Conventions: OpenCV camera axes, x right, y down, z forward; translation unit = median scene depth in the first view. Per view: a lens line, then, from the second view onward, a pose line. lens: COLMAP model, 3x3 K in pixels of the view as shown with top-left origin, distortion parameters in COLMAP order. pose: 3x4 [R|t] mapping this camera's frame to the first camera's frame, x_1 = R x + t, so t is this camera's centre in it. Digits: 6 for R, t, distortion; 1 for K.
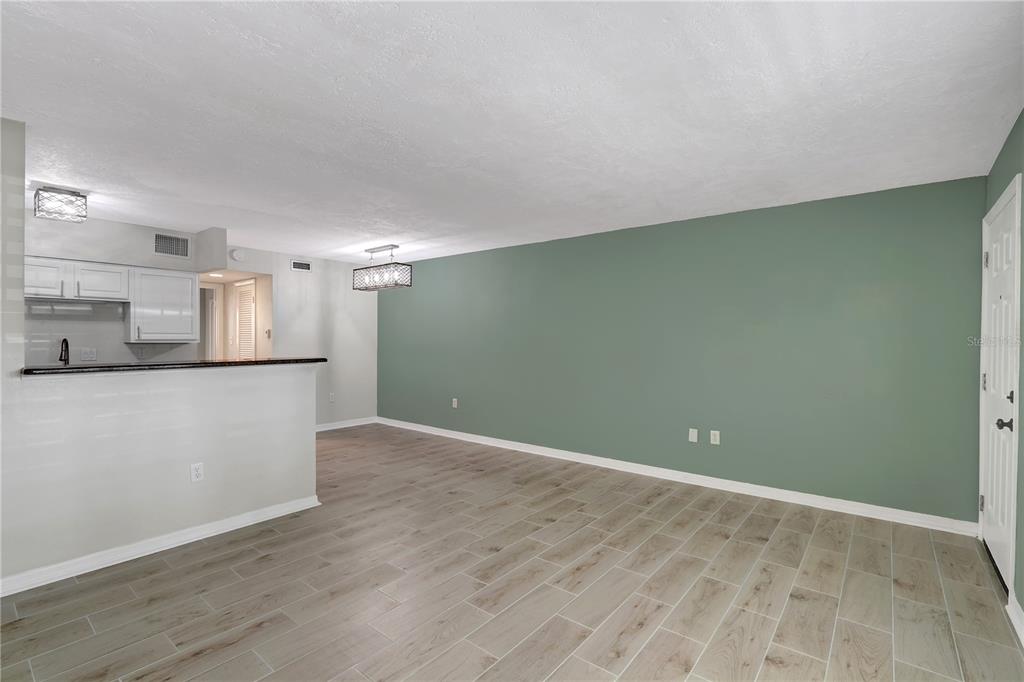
lens RADIAL K [[471.1, 0, 504.2], [0, 471.1, 342.1], [0, 0, 1]] dist [-0.014160, -0.000934]
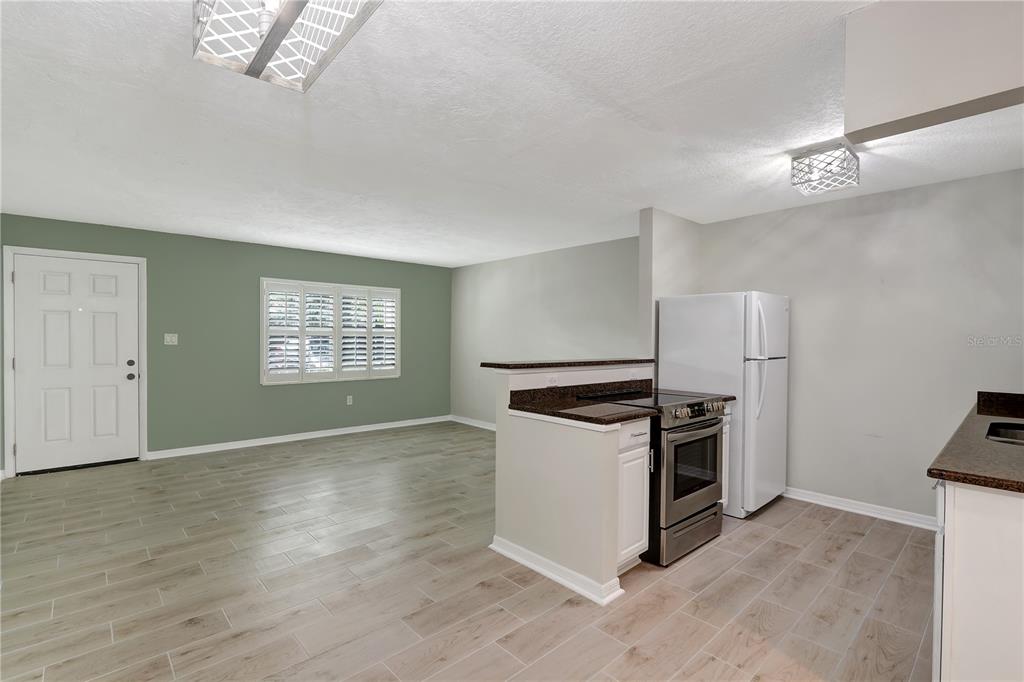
lens RADIAL K [[471.1, 0, 504.2], [0, 471.1, 342.1], [0, 0, 1]] dist [-0.014160, -0.000934]
pose [[-0.989364, -0.013530, 0.144832, -0.604625], [-0.011342, 0.999809, 0.015918, -0.018114], [-0.145020, 0.014105, -0.989328, 2.043405]]
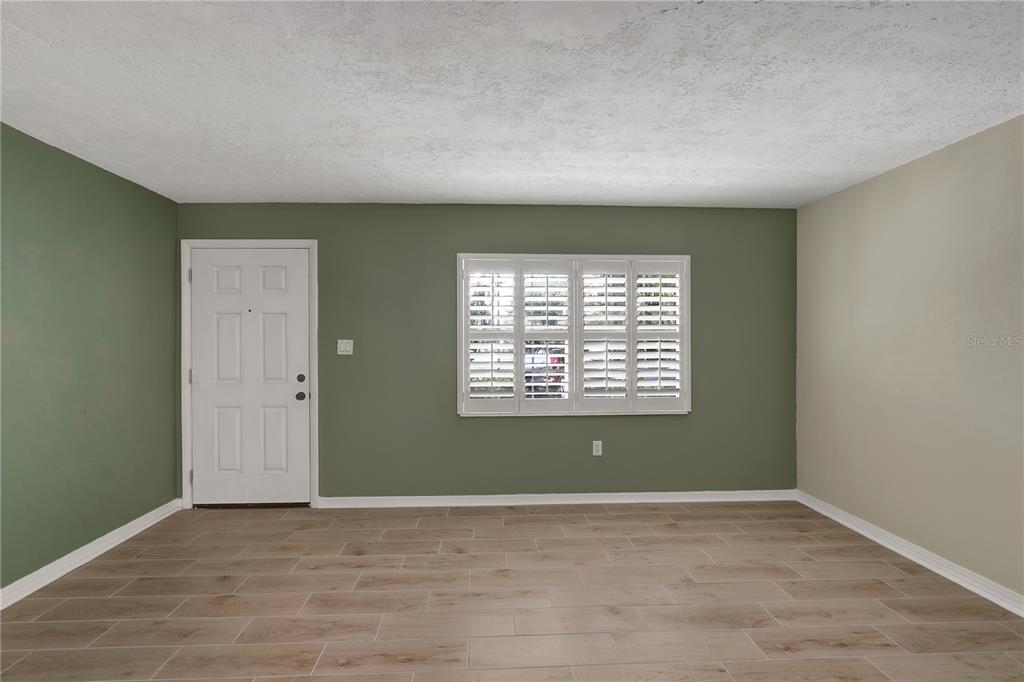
lens RADIAL K [[471.1, 0, 504.2], [0, 471.1, 342.1], [0, 0, 1]] dist [-0.014160, -0.000934]
pose [[-0.670471, -0.005753, 0.741913, -0.393789], [0.002905, 0.999942, 0.010379, -0.012898], [-0.741930, 0.009114, -0.670415, 1.137118]]
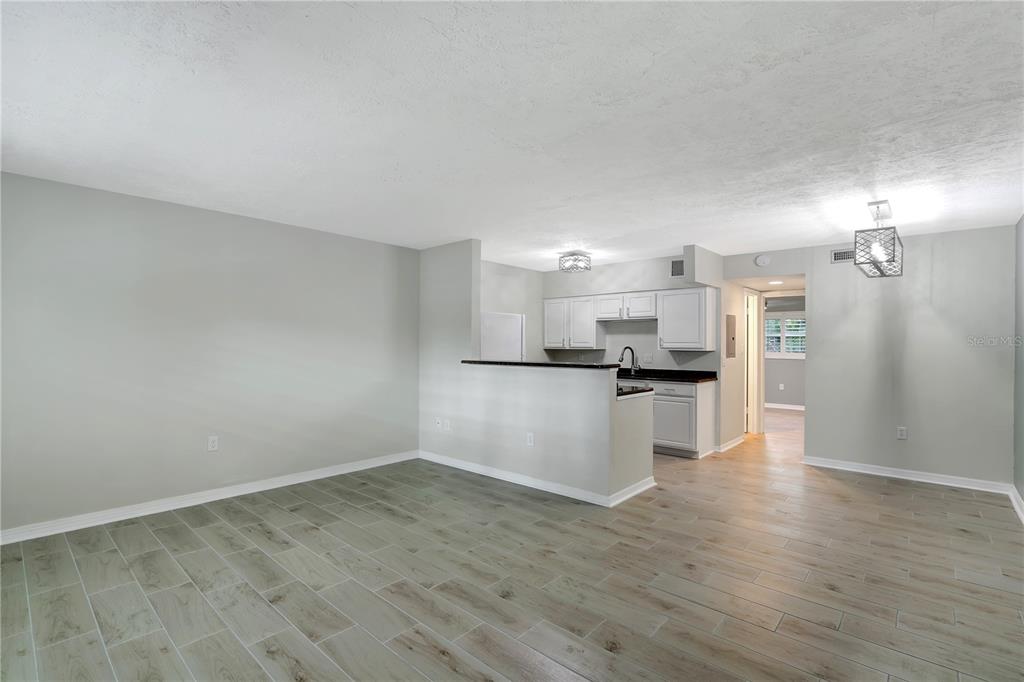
lens RADIAL K [[471.1, 0, 504.2], [0, 471.1, 342.1], [0, 0, 1]] dist [-0.014160, -0.000934]
pose [[-0.051258, -0.009285, -0.998642, 0.748133], [-0.013553, 0.999871, -0.008601, -0.005333], [0.998593, 0.013094, -0.051378, 0.935104]]
